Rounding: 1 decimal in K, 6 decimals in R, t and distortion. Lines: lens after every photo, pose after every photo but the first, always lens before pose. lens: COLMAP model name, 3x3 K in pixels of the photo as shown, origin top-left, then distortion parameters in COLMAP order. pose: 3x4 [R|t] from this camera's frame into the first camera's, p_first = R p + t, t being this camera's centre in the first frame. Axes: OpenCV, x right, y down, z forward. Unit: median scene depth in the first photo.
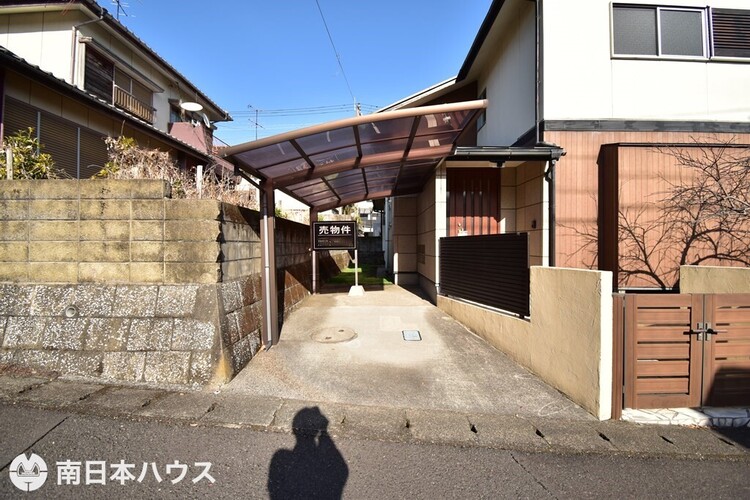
lens RADIAL K [[331.8, 0, 377.0], [0, 331.8, 246.1], [0, 0, 1]] dist [0.008533, -0.018055]
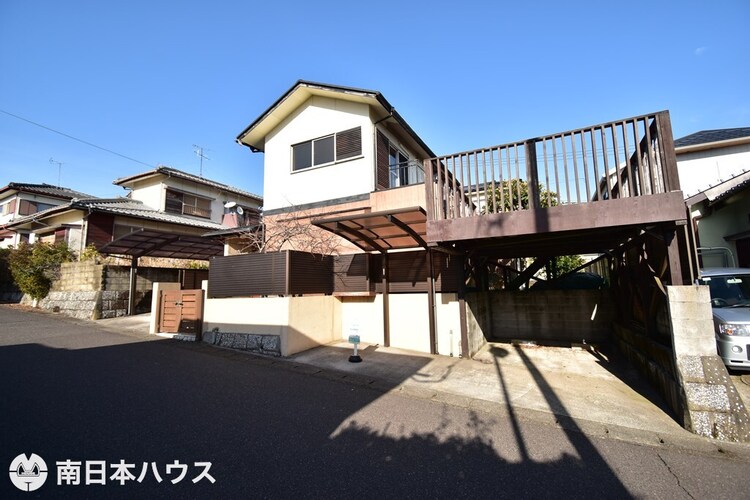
lens RADIAL K [[331.8, 0, 379.2], [0, 331.8, 246.2], [0, 0, 1]] dist [0.008533, -0.018055]
pose [[0.895971, -0.076986, -0.437389, 2.132140], [0.021726, 0.991279, -0.129973, 0.101930], [0.443581, 0.106950, 0.889830, -0.445720]]
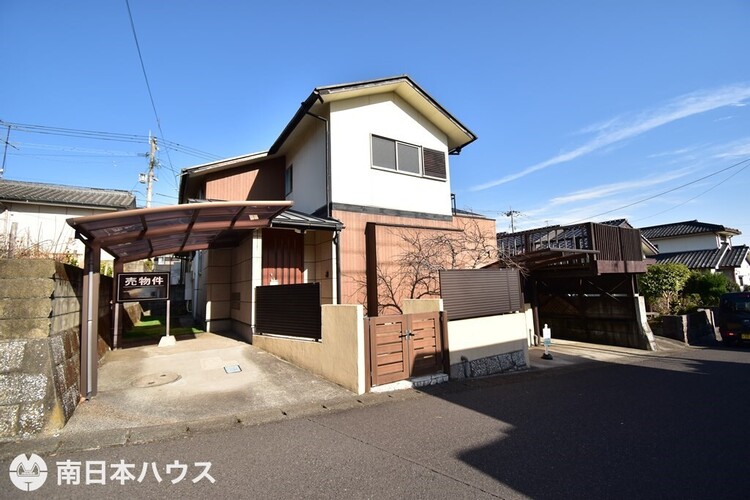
lens RADIAL K [[331.8, 0, 377.2], [0, 331.8, 243.3], [0, 0, 1]] dist [0.008533, -0.018055]
pose [[0.845097, 0.039976, 0.533117, -0.100196], [0.035409, 0.990825, -0.130428, -0.008323], [-0.533440, 0.129101, 0.835928, -0.311470]]
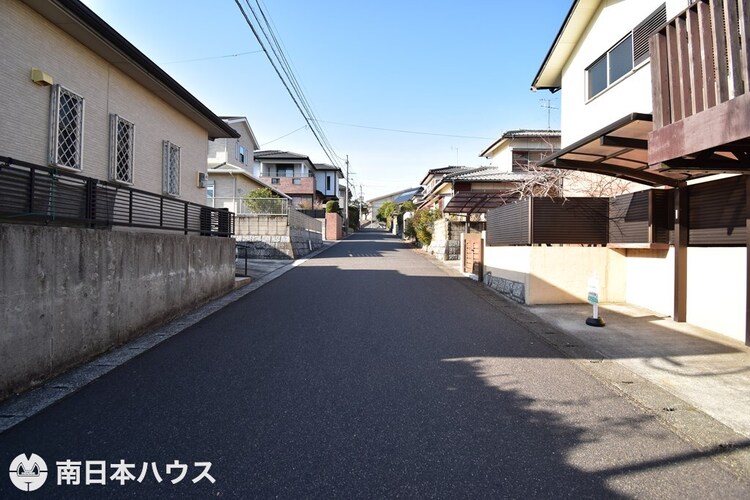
lens RADIAL K [[331.8, 0, 375.8], [0, 331.8, 245.2], [0, 0, 1]] dist [0.008533, -0.018055]
pose [[0.018438, -0.004030, -0.999822, 2.485020], [-0.010892, 0.999932, -0.004231, 0.132665], [0.999771, 0.010968, 0.018393, -0.028516]]
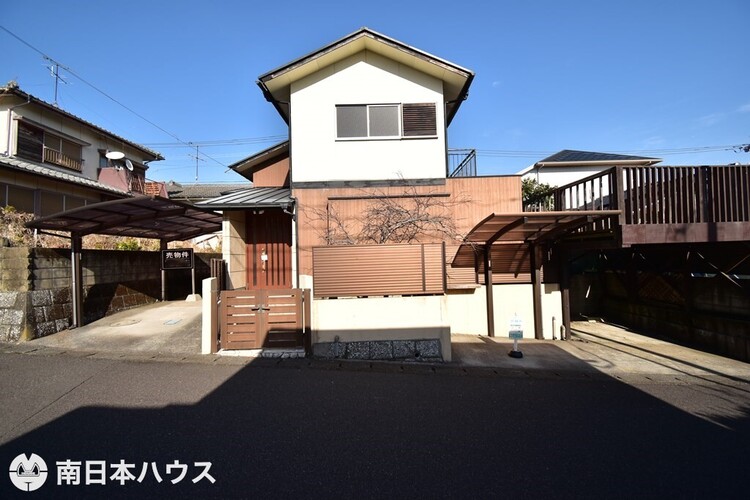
lens RADIAL K [[331.8, 0, 378.5], [0, 331.8, 246.3], [0, 0, 1]] dist [0.008533, -0.018055]
pose [[0.999517, -0.025859, 0.017235, 0.952475], [0.026502, 0.998918, -0.038209, -0.011831], [-0.016228, 0.038647, 0.999121, -0.583417]]
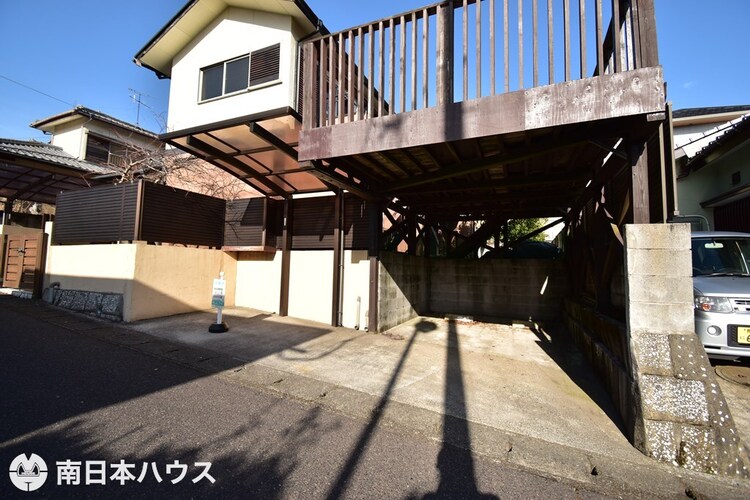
lens RADIAL K [[331.8, 0, 379.1], [0, 331.8, 245.2], [0, 0, 1]] dist [0.008533, -0.018055]
pose [[0.921617, -0.009941, -0.387974, 2.247402], [-0.021338, 0.996862, -0.076228, 0.188542], [0.387515, 0.078532, 0.918512, -0.027061]]
